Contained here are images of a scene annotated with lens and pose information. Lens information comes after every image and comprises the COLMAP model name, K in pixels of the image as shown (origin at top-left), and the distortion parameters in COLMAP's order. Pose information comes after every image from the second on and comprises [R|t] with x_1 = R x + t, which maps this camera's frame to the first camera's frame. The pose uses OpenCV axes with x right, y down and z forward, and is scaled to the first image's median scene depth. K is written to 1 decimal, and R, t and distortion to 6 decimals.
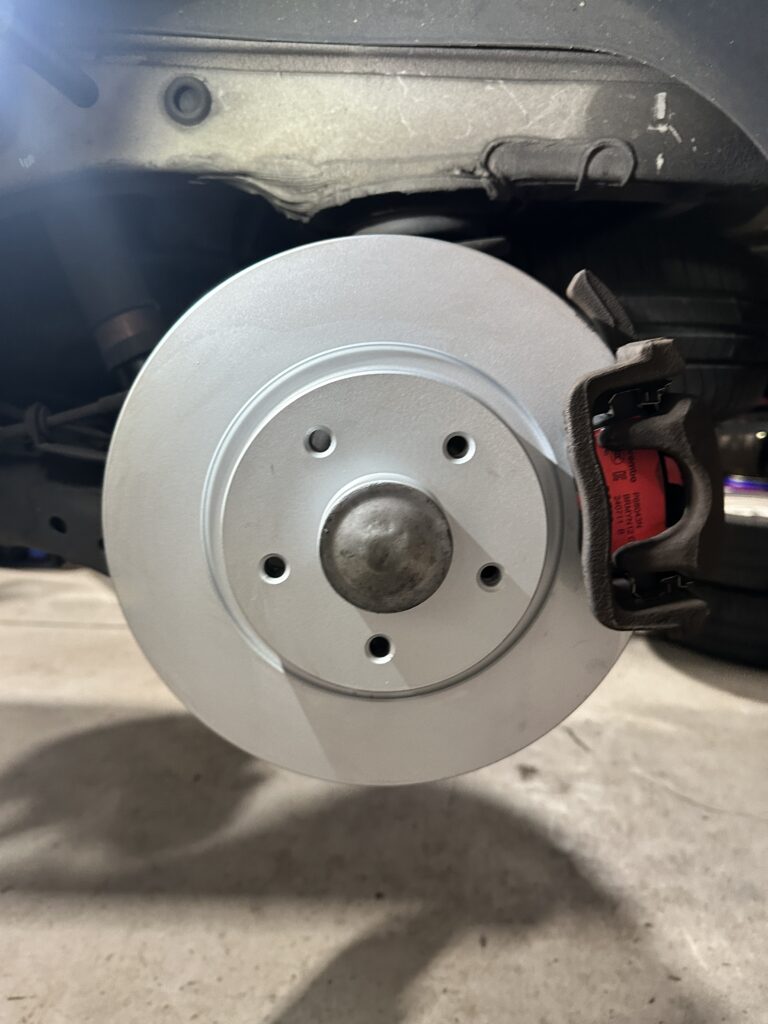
lens RADIAL K [[726.4, 0, 401.1], [0, 726.4, 513.4], [0, 0, 1]] dist [-0.009273, -0.008529]
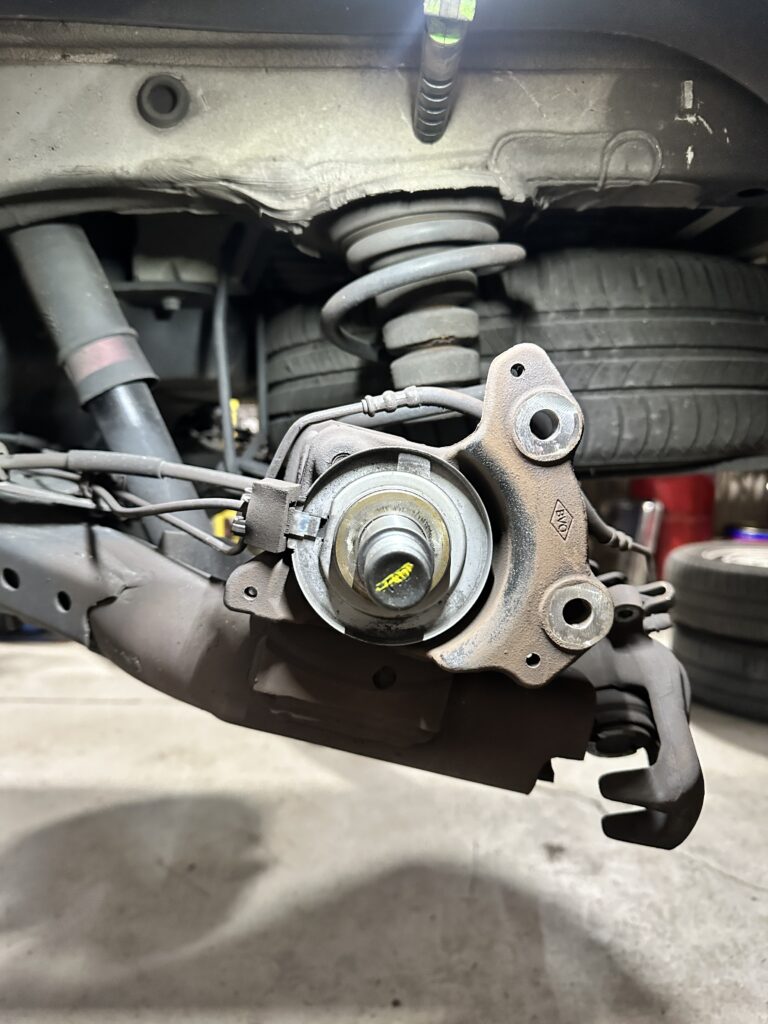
lens RADIAL K [[726.4, 0, 401.1], [0, 726.4, 513.4], [0, 0, 1]] dist [-0.009273, -0.008529]
pose [[0.999619, -0.027327, -0.003807, -0.009338], [0.026874, 0.995595, -0.089823, 0.028144], [0.006245, 0.089687, 0.995950, 0.146818]]
